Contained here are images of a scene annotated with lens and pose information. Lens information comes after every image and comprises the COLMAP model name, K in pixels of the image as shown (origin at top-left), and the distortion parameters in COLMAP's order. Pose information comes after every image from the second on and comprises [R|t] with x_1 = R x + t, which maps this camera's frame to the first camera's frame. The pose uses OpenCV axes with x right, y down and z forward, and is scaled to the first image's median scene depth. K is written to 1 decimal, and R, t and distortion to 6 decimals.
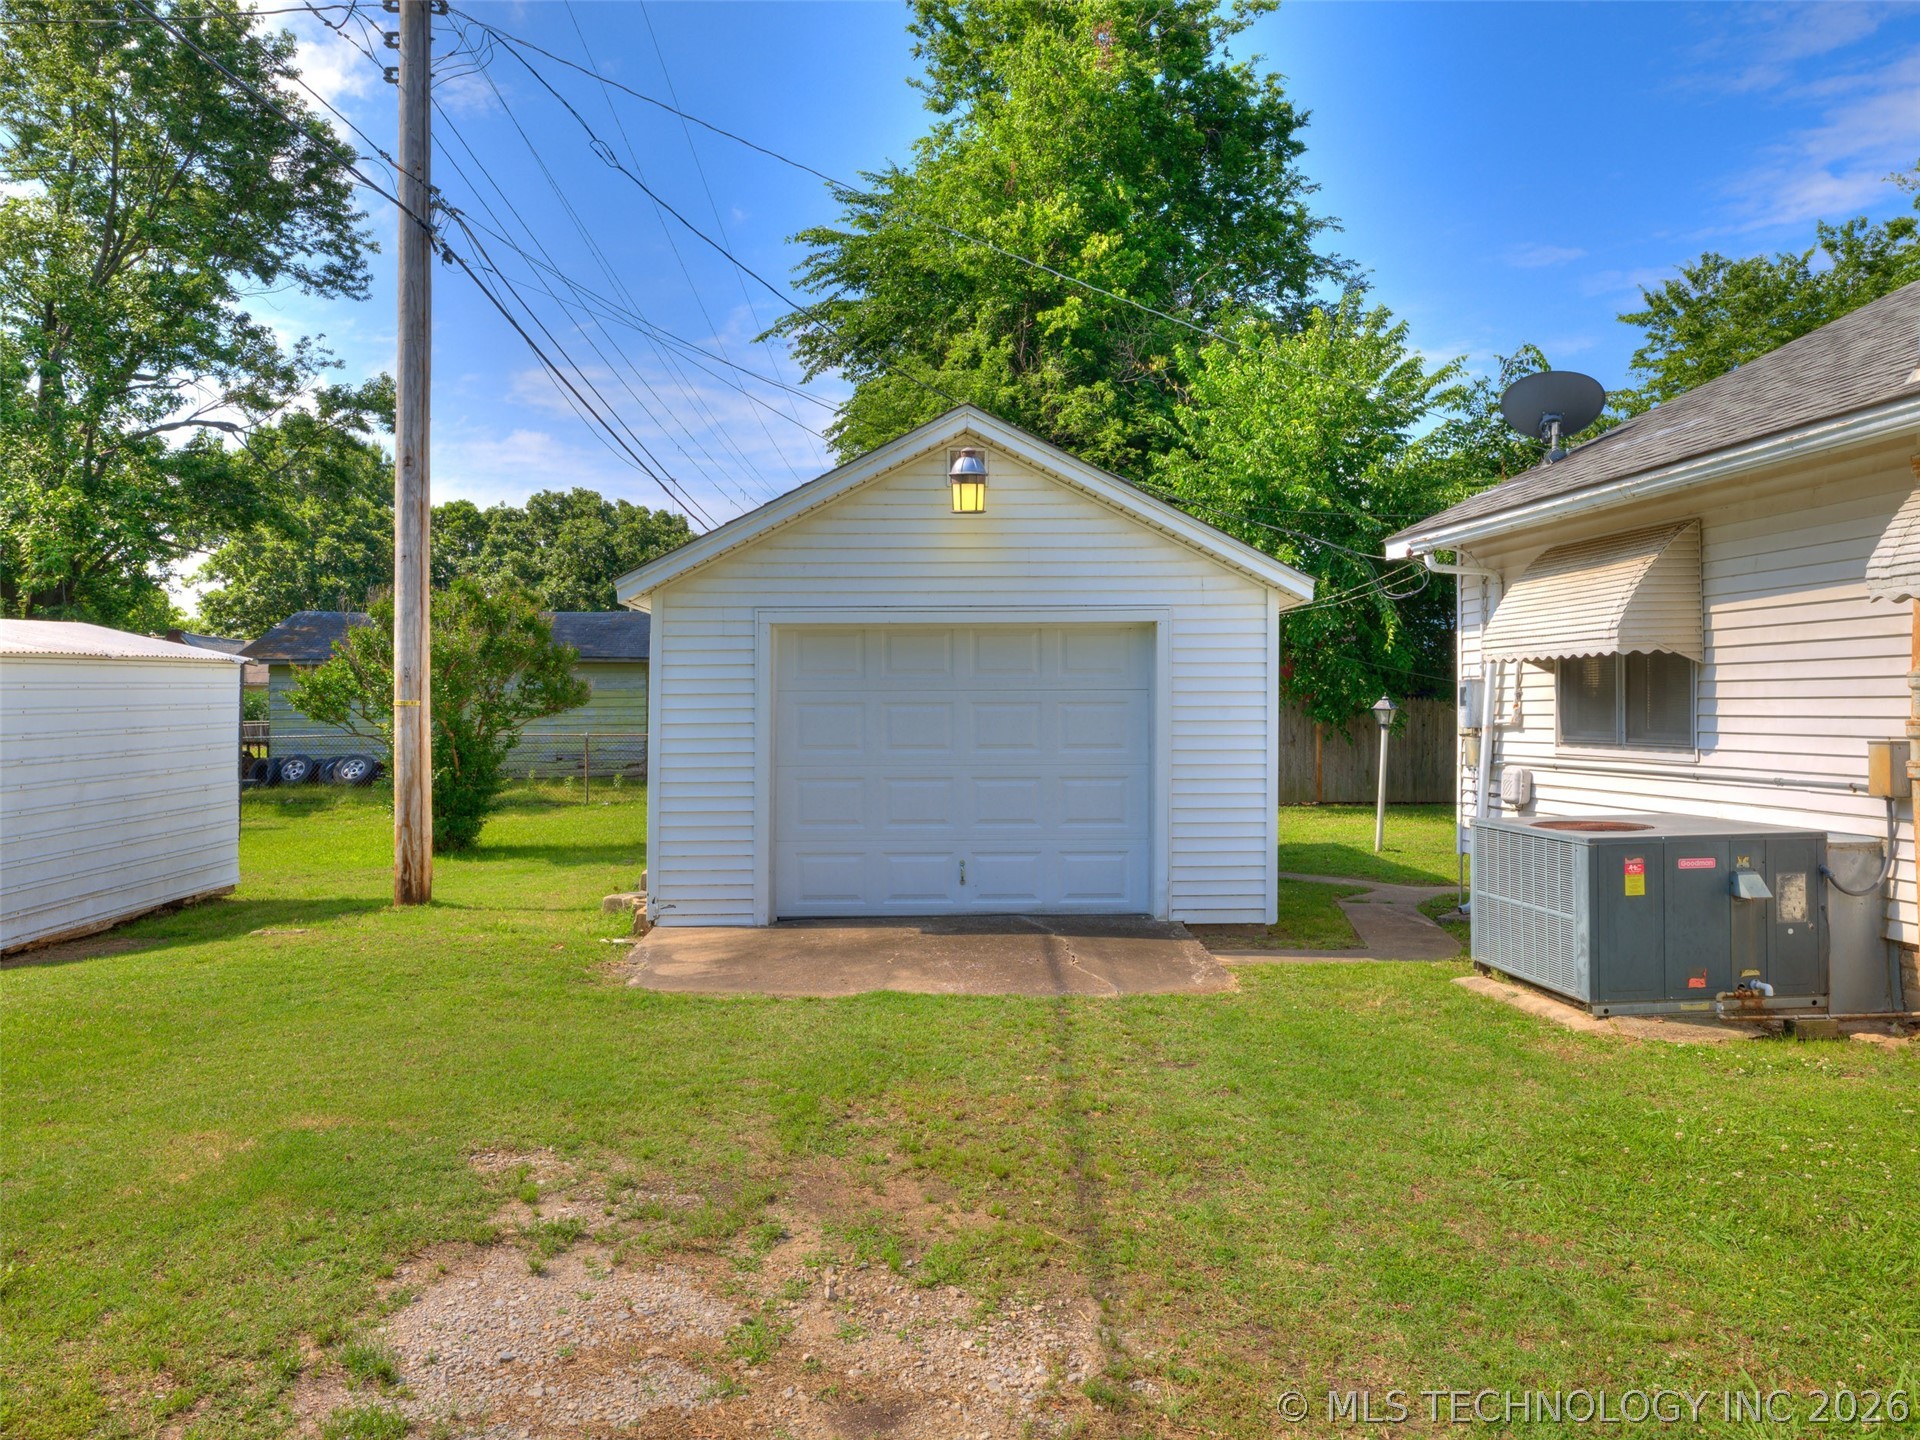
lens RADIAL K [[1183.4, 0, 957.8], [0, 1183.4, 713.8], [0, 0, 1]] dist [-0.001307, -0.000202]
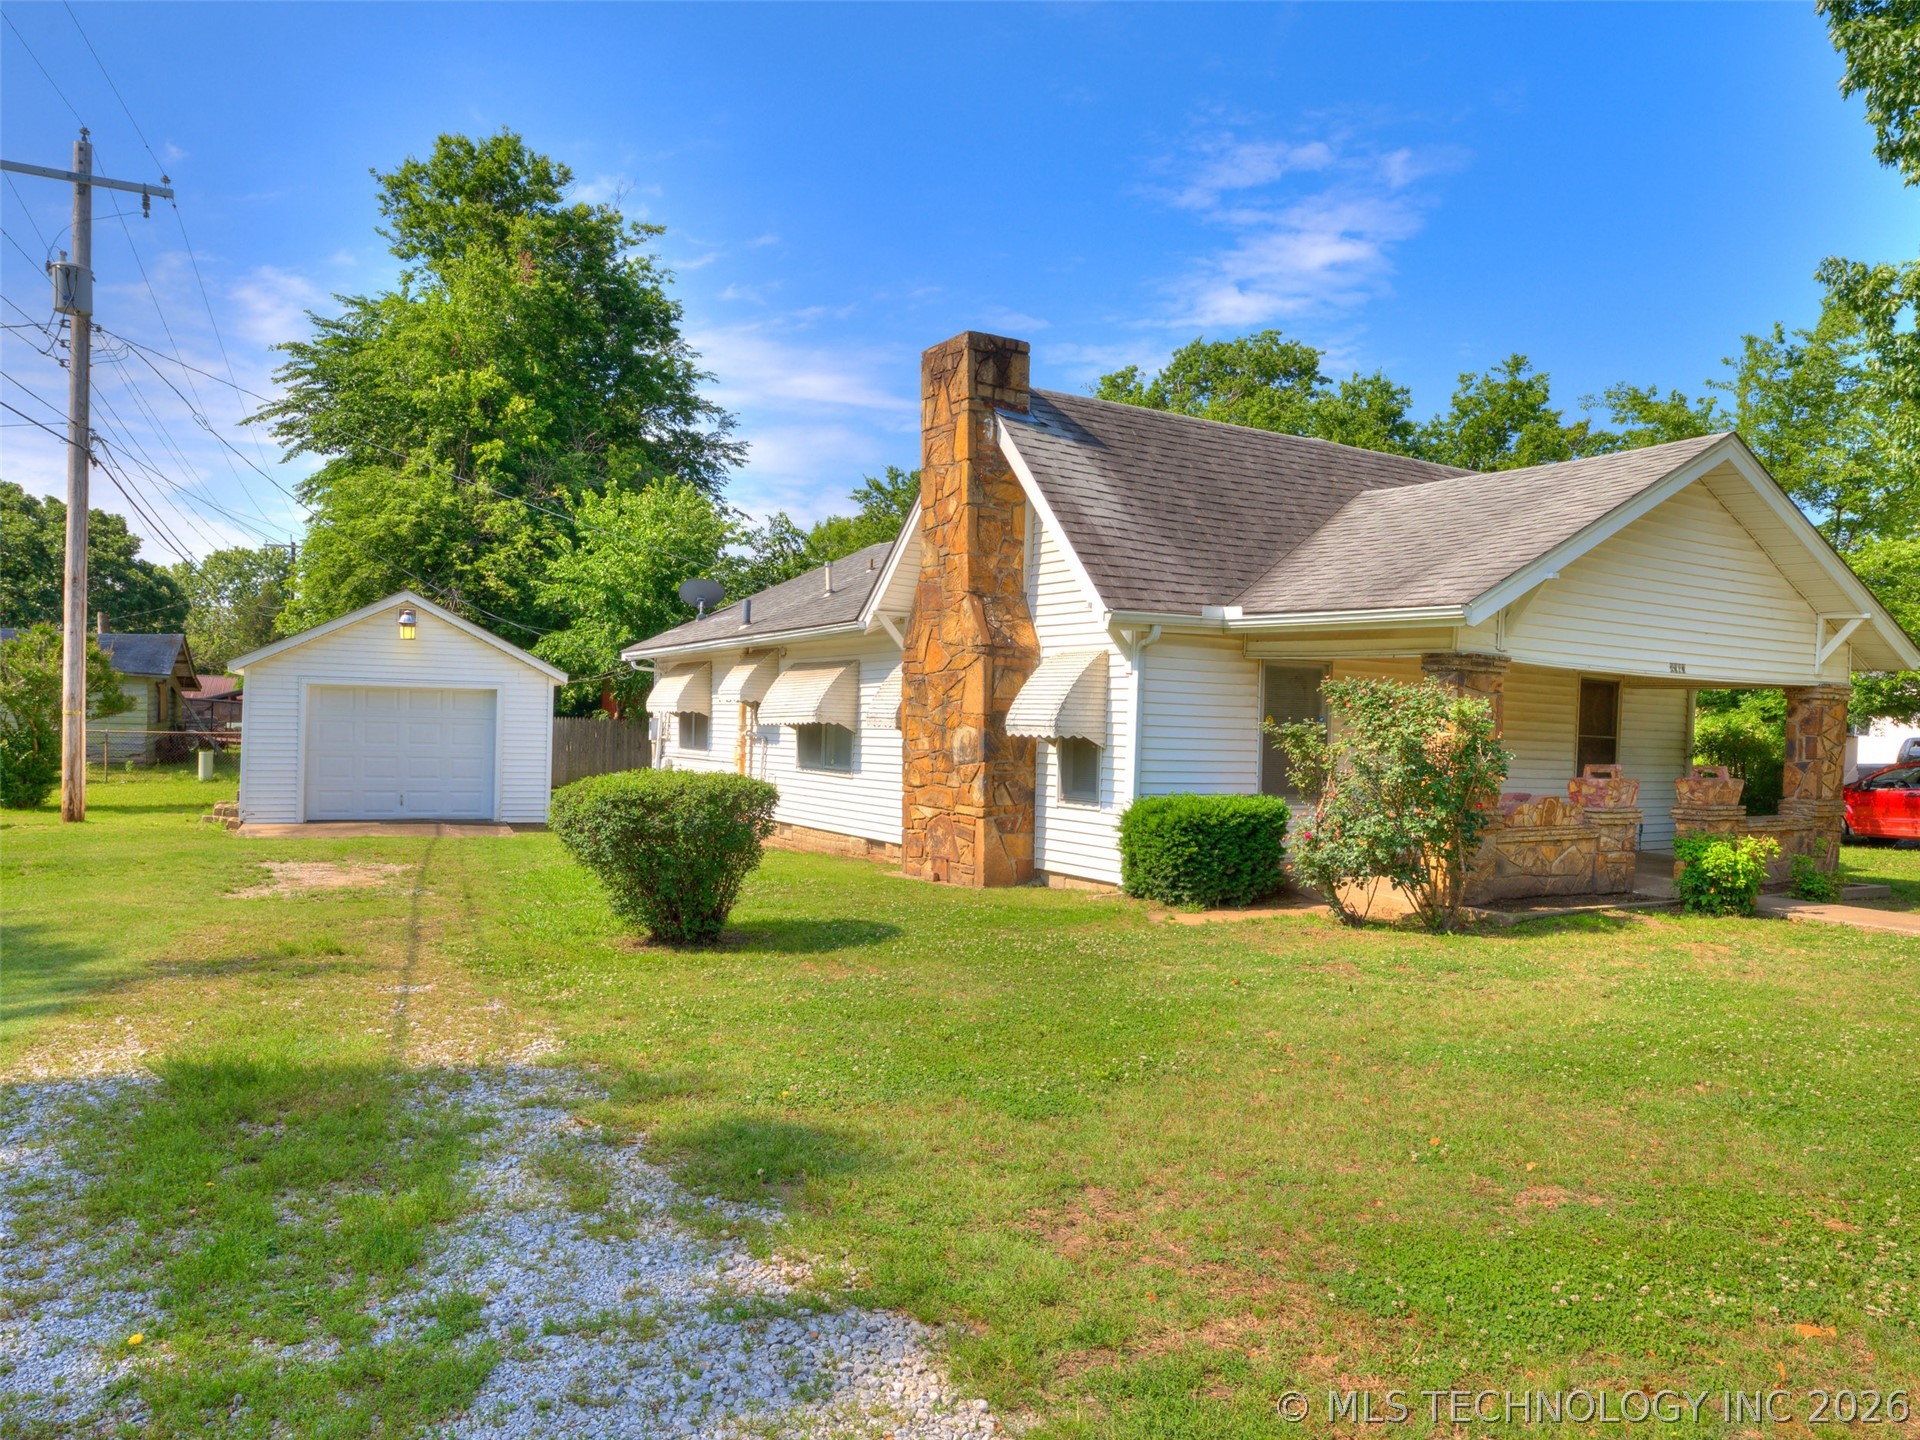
lens RADIAL K [[1351.8, 0, 1004.1], [0, 1351.8, 754.3], [0, 0, 1]] dist [-0.005691, 0.006672]
pose [[0.917579, 0.018652, 0.397117, 0.014857], [-0.028340, 0.999426, 0.018541, -0.012920], [-0.396543, -0.028267, 0.917581, -0.777773]]
